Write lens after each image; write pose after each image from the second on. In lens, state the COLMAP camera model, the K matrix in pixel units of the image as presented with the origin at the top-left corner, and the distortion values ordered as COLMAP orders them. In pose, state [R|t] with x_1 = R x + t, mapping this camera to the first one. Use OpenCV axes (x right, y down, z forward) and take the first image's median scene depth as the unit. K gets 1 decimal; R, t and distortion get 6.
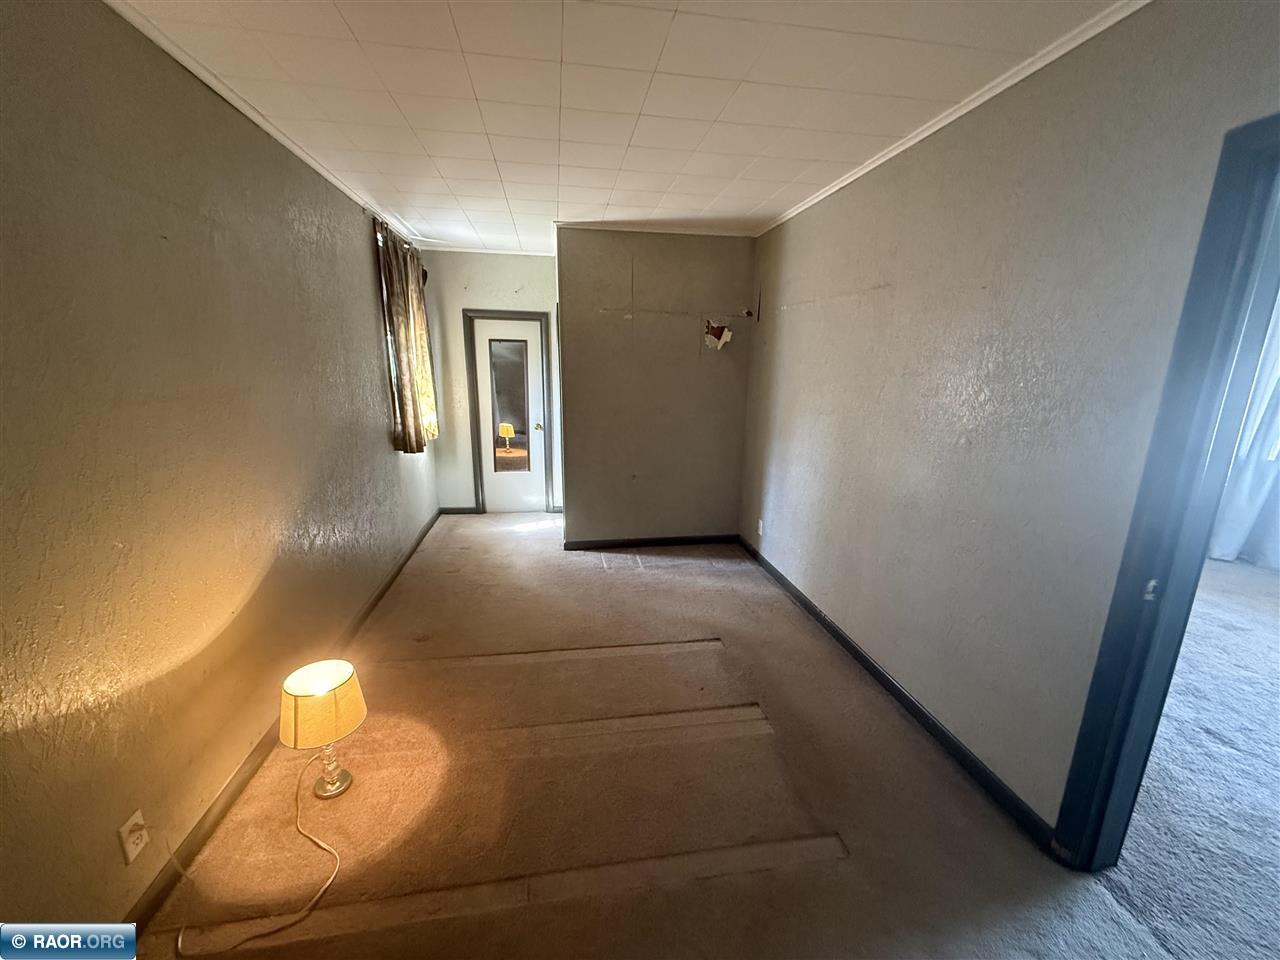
lens RADIAL K [[509.5, 0, 639.0], [0, 509.5, 481.3], [0, 0, 1]] dist [0.000765, -0.000561]
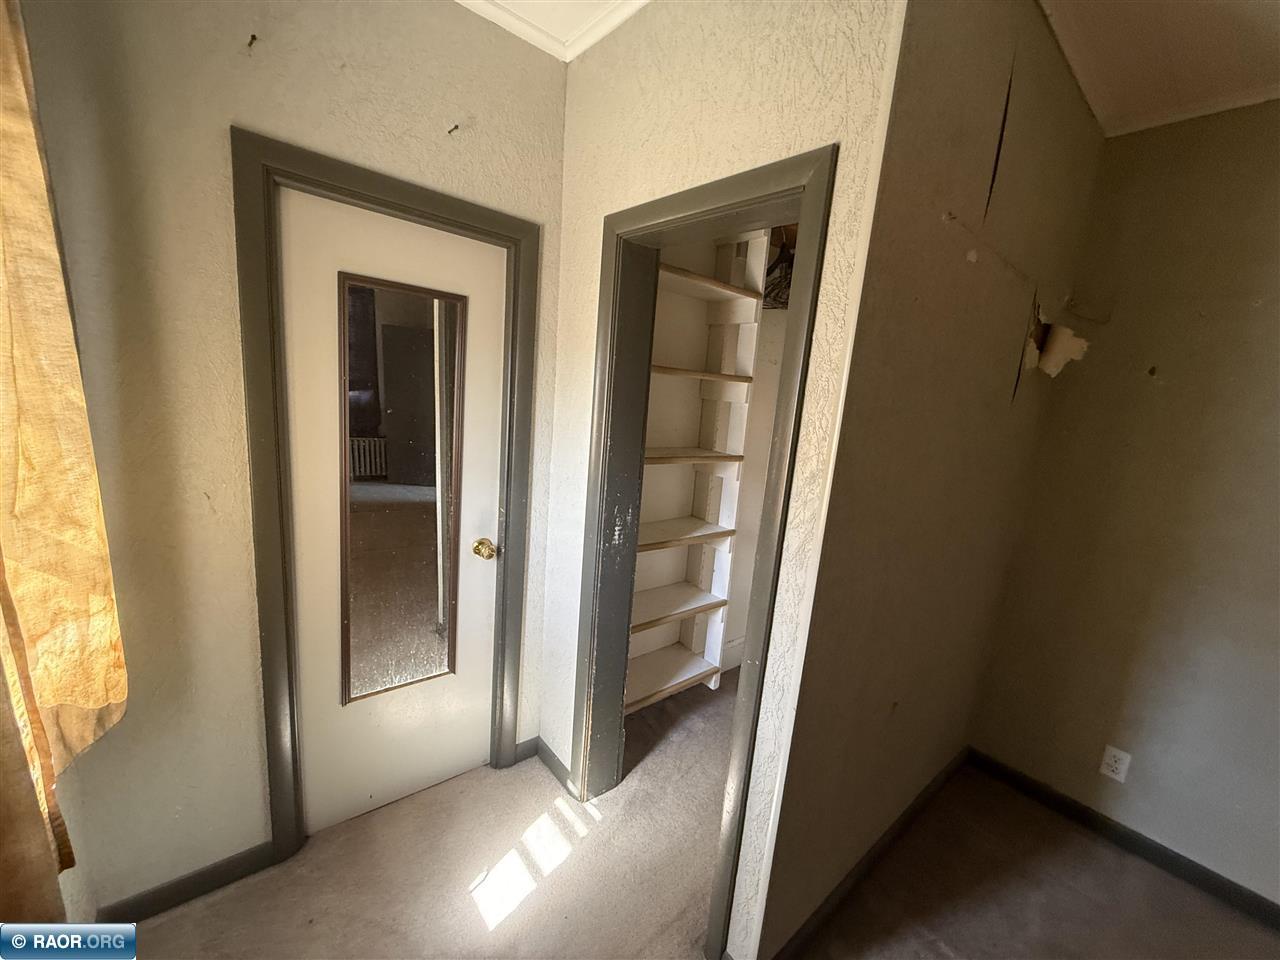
lens RADIAL K [[509.5, 0, 639.0], [0, 509.5, 481.3], [0, 0, 1]] dist [0.000765, -0.000561]
pose [[0.856182, -0.034264, 0.515537, -0.309549], [0.047089, 0.998821, -0.011820, -0.155049], [-0.514524, 0.034396, 0.856786, 0.692221]]
